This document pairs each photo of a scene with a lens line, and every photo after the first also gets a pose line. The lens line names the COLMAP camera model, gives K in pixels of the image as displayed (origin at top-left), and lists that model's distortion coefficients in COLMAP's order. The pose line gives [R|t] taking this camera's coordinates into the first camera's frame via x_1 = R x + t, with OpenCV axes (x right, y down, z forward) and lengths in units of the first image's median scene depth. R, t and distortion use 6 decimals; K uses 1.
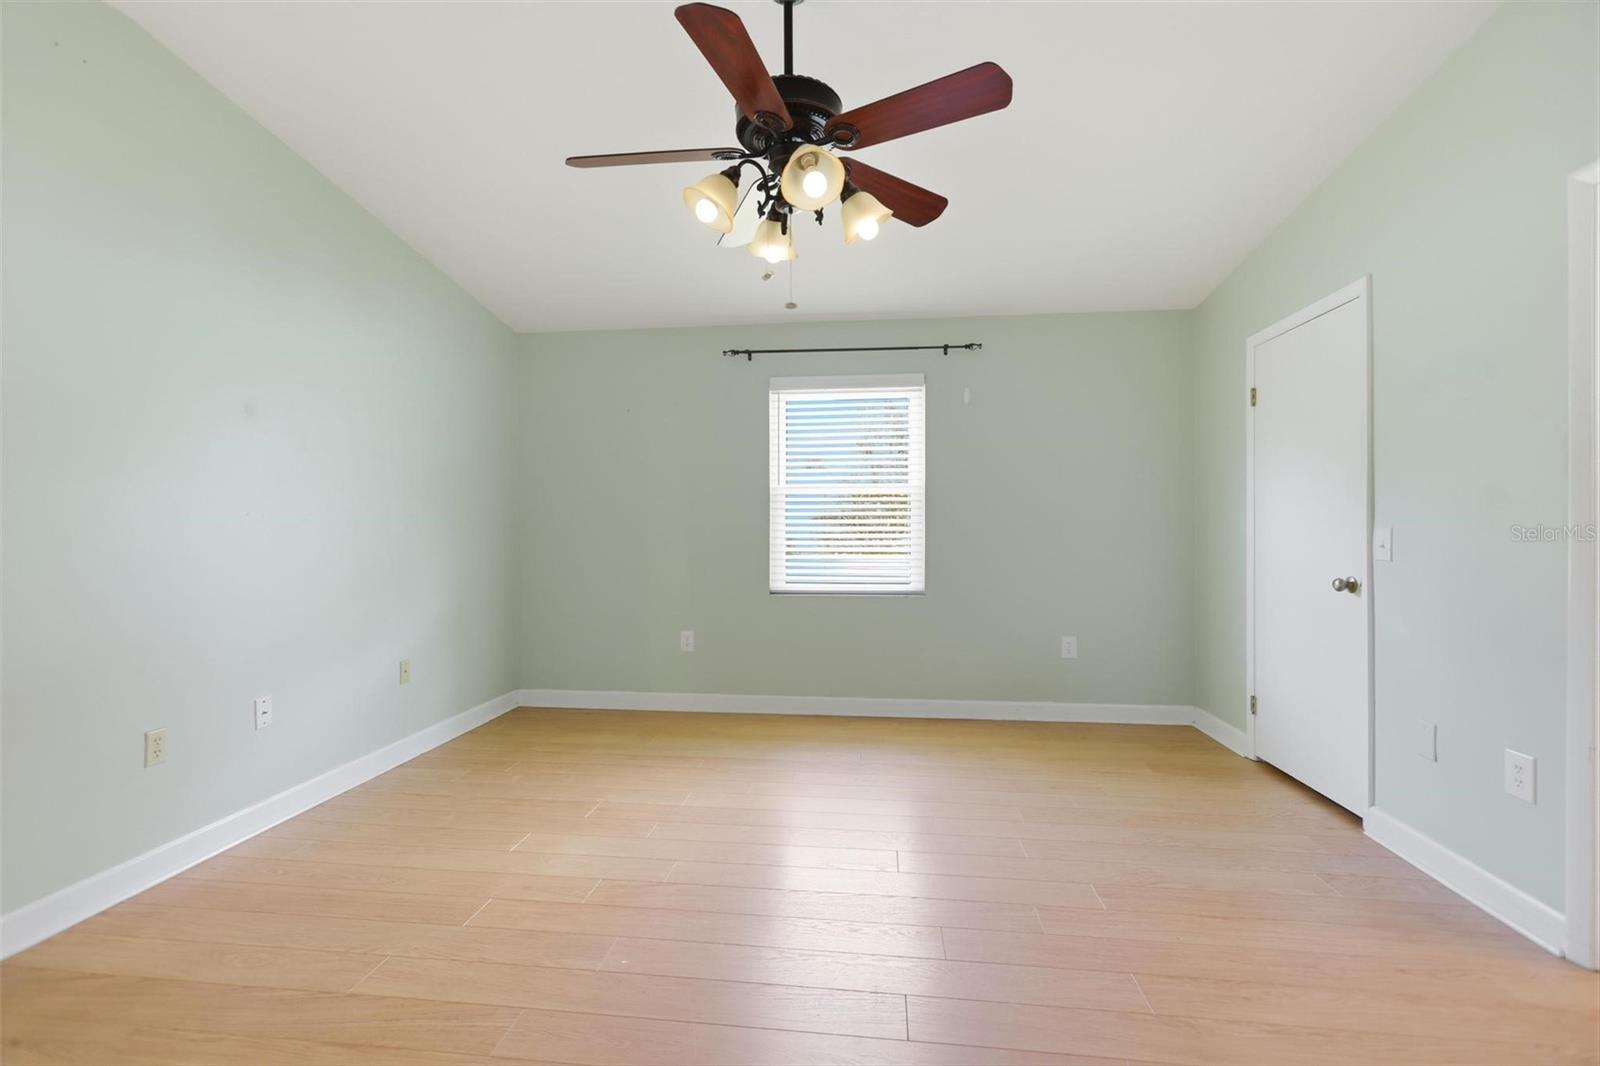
lens RADIAL K [[691.2, 0, 800.0], [0, 691.2, 527.9], [0, 0, 1]] dist [-0.000127, -0.000241]
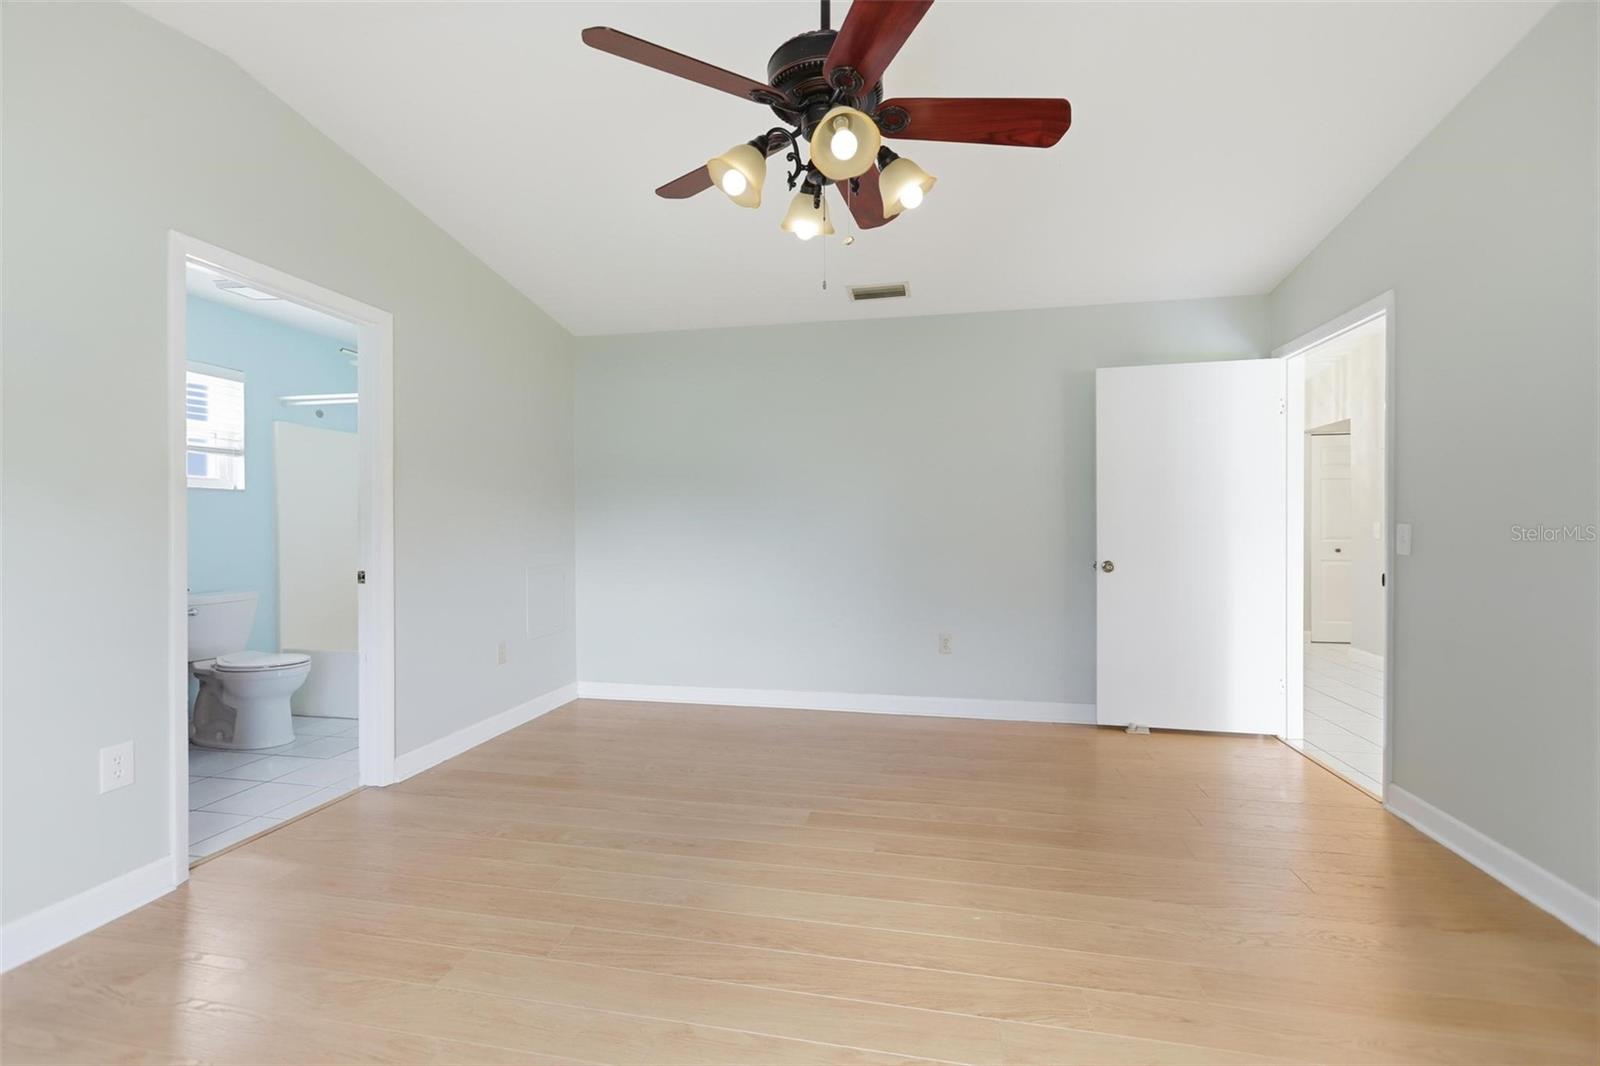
lens RADIAL K [[706.0, 0, 796.1], [0, 706.0, 527.2], [0, 0, 1]] dist [-0.000230, -0.000177]
pose [[-0.996076, -0.001223, 0.088497, -0.062527], [-0.001013, 0.999997, 0.002424, -0.004468], [-0.088500, 0.002325, -0.996073, 1.959407]]
